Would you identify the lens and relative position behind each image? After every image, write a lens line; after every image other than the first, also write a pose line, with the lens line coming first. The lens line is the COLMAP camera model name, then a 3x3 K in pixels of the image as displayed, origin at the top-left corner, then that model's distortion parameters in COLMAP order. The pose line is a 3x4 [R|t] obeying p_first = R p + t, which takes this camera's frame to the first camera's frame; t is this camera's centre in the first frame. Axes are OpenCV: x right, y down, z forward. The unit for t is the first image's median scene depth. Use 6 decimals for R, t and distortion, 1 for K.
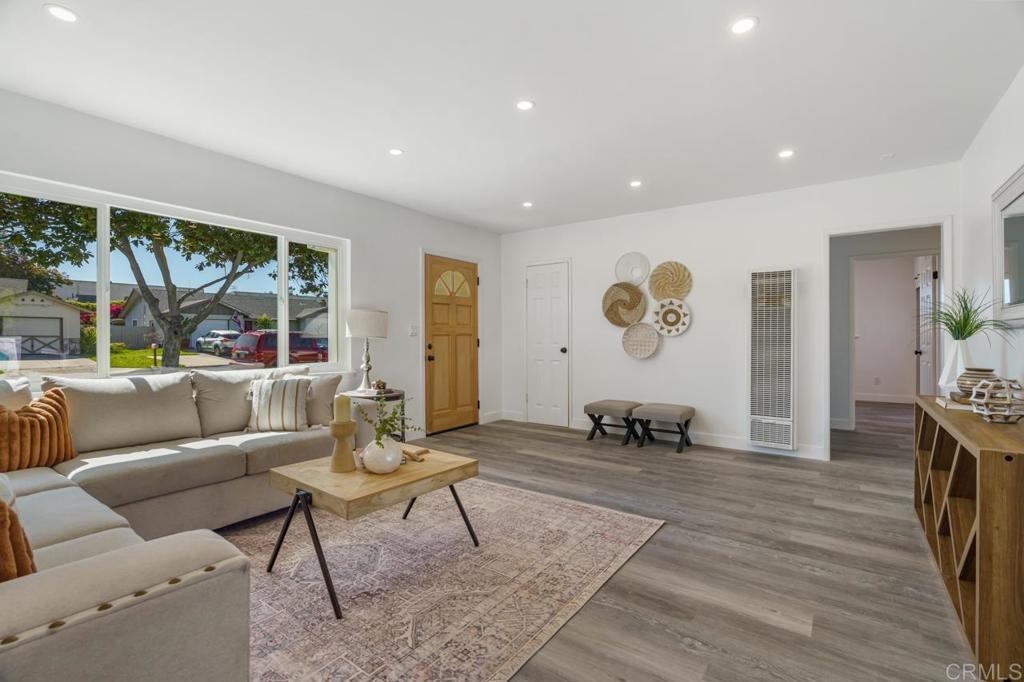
lens RADIAL K [[465.6, 0, 511.3], [0, 465.6, 338.7], [0, 0, 1]] dist [-0.008107, 0.001003]
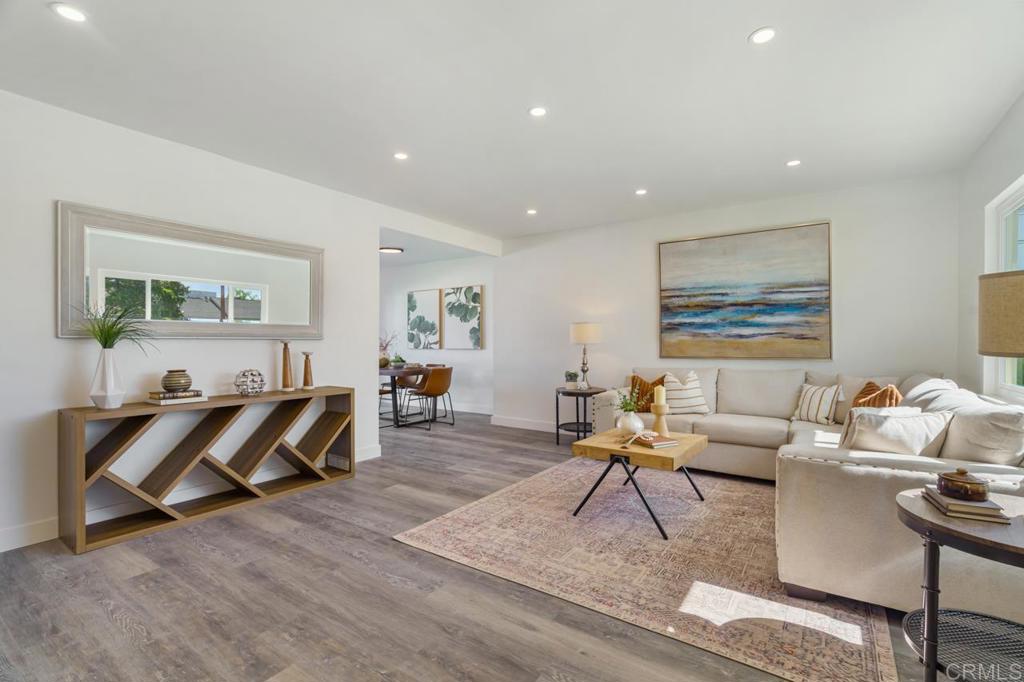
lens RADIAL K [[465.6, 0, 511.3], [0, 465.6, 338.7], [0, 0, 1]] dist [-0.008107, 0.001003]
pose [[-0.999774, -0.000983, -0.021253, 0.091124], [-0.000933, 0.999997, -0.002366, -0.014868], [0.021255, -0.002345, -0.999771, 1.702508]]
